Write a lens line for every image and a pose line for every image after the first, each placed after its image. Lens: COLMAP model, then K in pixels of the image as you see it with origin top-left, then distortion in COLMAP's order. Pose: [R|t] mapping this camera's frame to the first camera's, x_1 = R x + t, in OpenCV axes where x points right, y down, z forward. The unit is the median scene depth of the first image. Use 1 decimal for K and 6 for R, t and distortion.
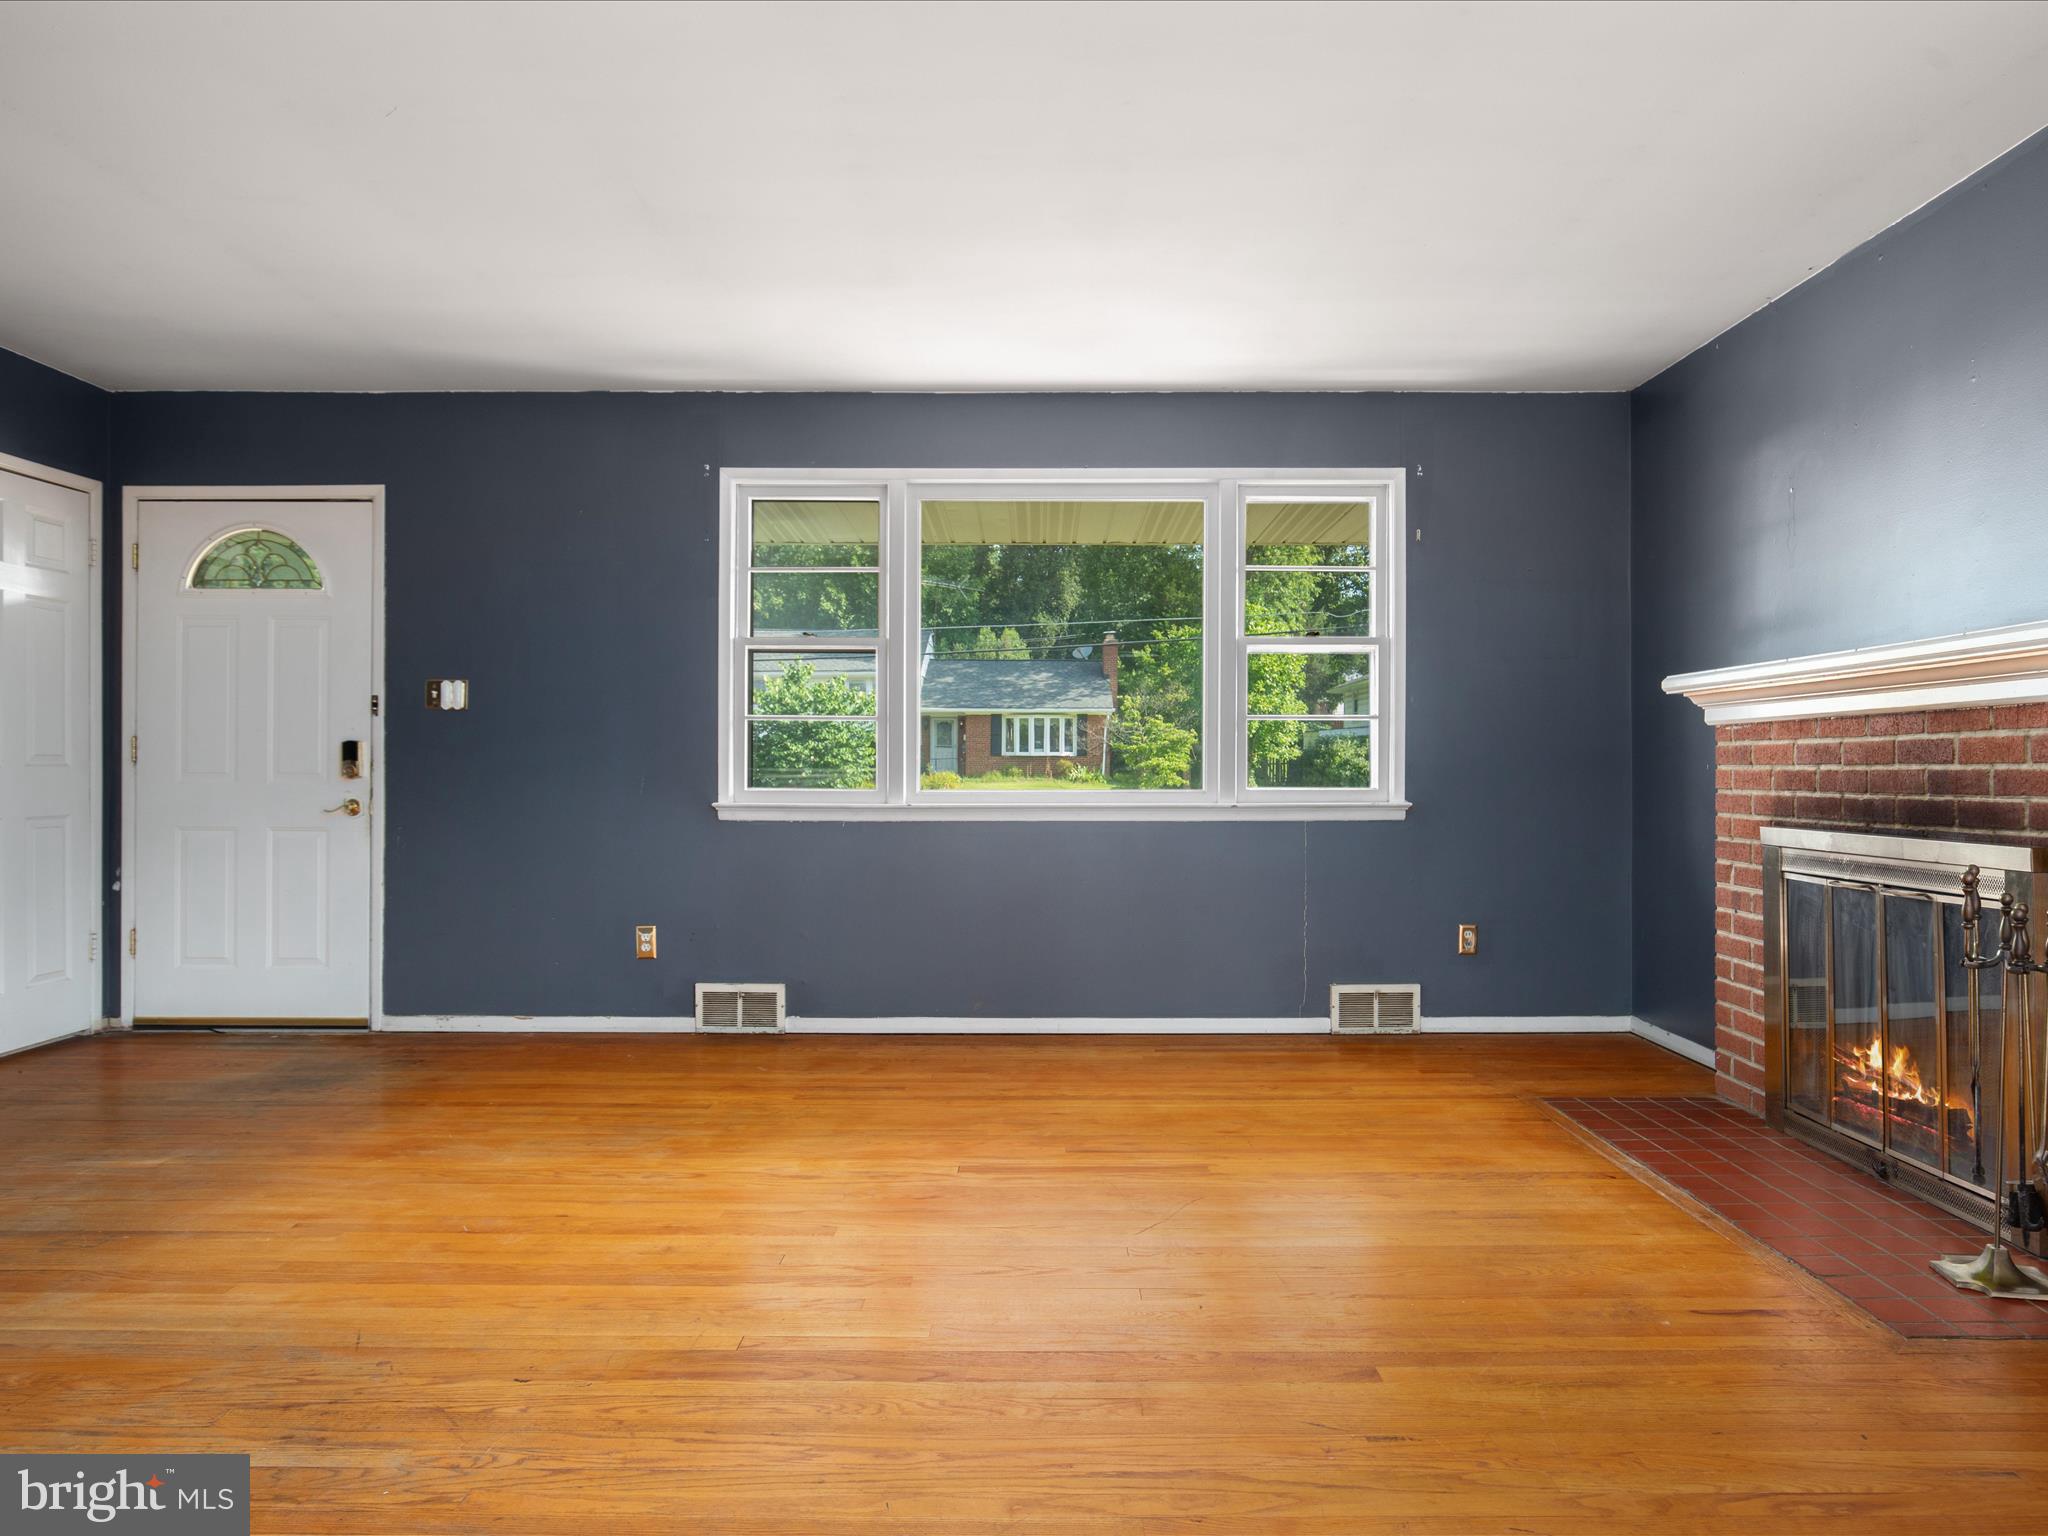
lens RADIAL K [[1227.7, 0, 1024.0], [0, 1227.7, 768.0], [0, 0, 1]] dist [-0.002823, -0.001074]
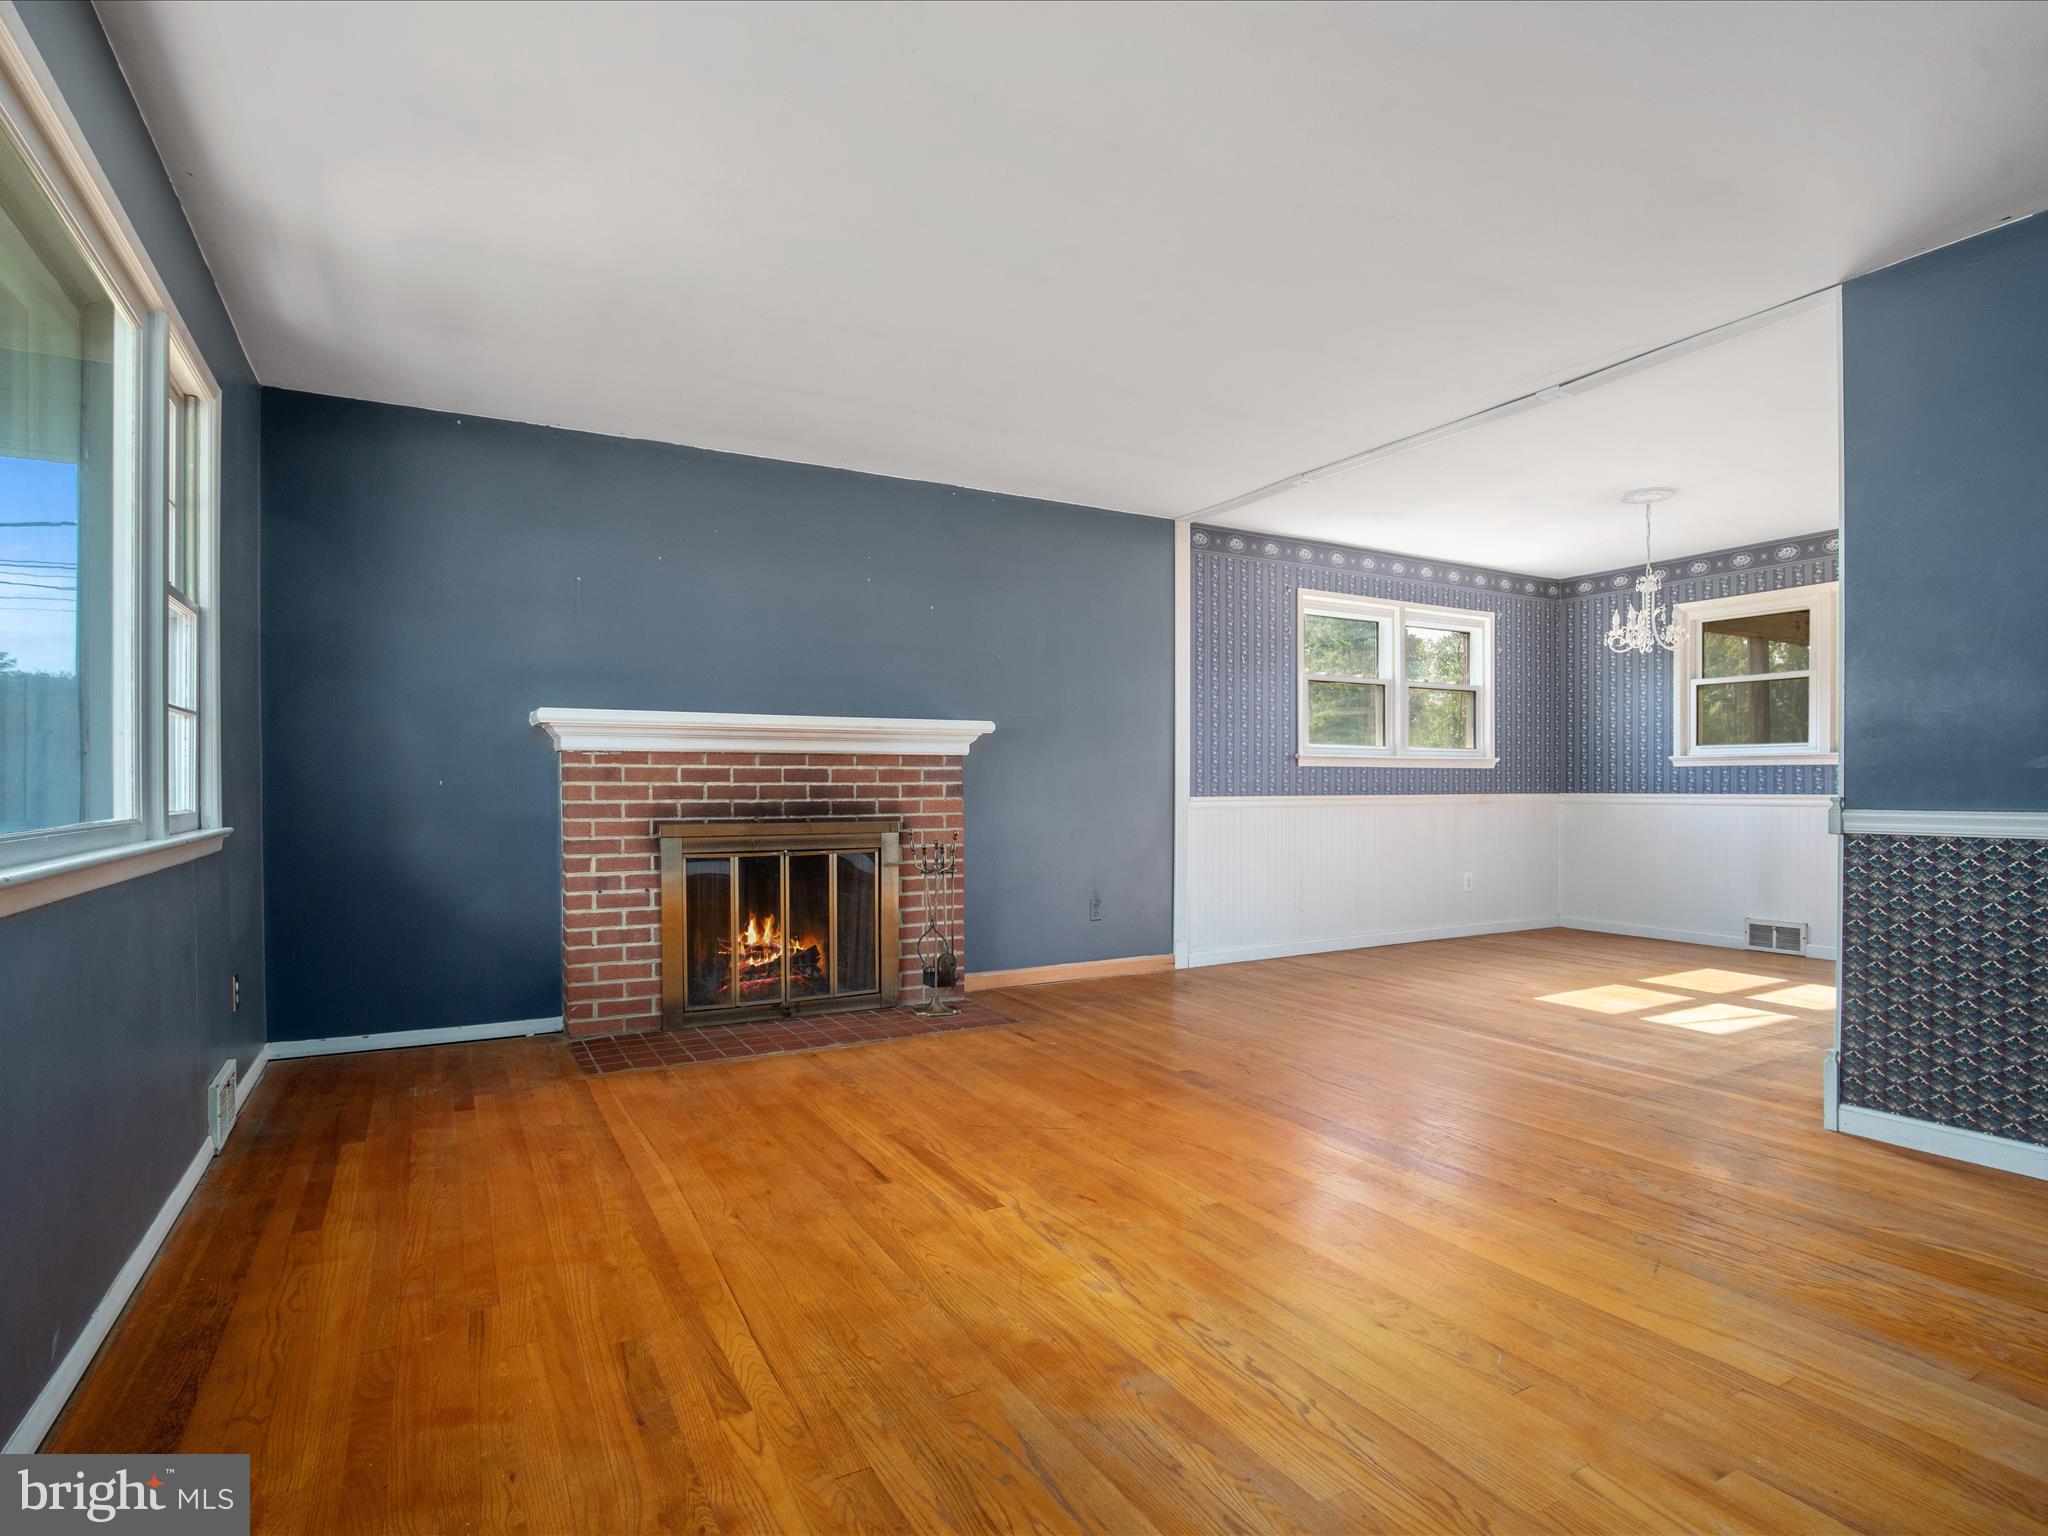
lens RADIAL K [[1076.5, 0, 1024.0], [0, 1076.5, 768.0], [0, 0, 1]] dist [0.000605, 0.000425]
pose [[-0.466100, 0.012362, 0.884646, -0.937314], [-0.001404, 0.999891, -0.014712, -0.000821], [-0.884731, -0.008100, -0.466032, 1.606309]]
